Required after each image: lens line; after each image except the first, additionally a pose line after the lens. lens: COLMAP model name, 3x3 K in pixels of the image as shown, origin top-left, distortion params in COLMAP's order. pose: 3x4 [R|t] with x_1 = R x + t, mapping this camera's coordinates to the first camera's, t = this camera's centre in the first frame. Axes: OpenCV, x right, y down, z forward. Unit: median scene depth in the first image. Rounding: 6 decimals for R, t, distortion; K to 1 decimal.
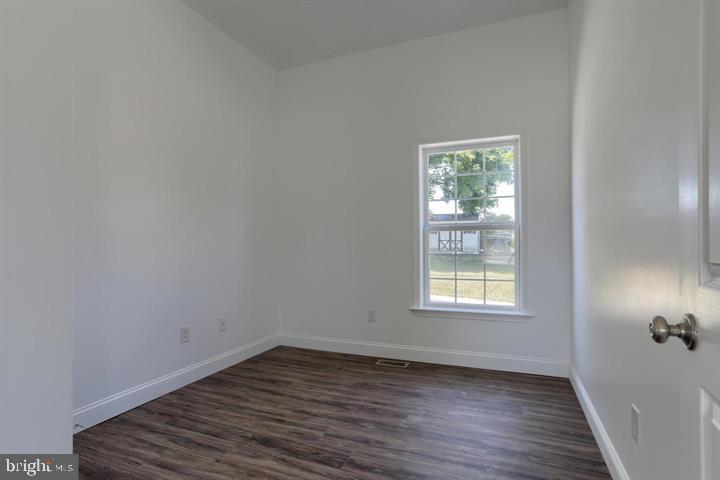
lens RADIAL K [[358.1, 0, 360.0], [0, 358.1, 240.0], [0, 0, 1]] dist [-0.056058, 0.030824]
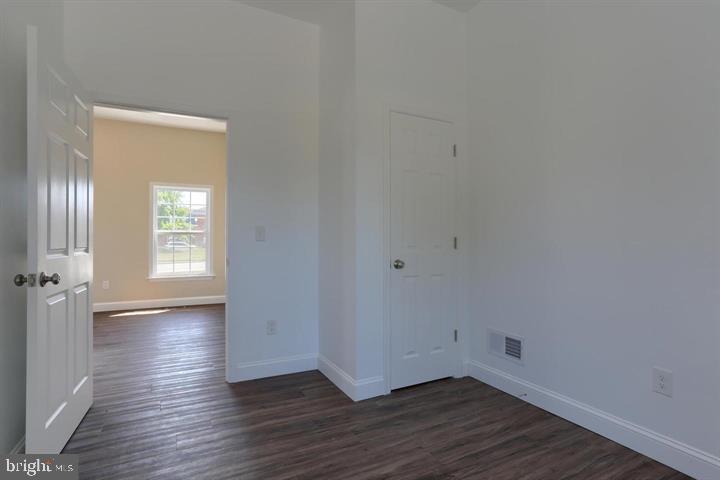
lens RADIAL K [[358.1, 0, 360.0], [0, 358.1, 240.0], [0, 0, 1]] dist [-0.056058, 0.030824]
pose [[-0.639685, 0.001440, -0.768635, 0.442572], [0.015214, 0.999826, -0.010788, 0.017579], [0.768486, -0.018595, -0.639596, 1.328834]]
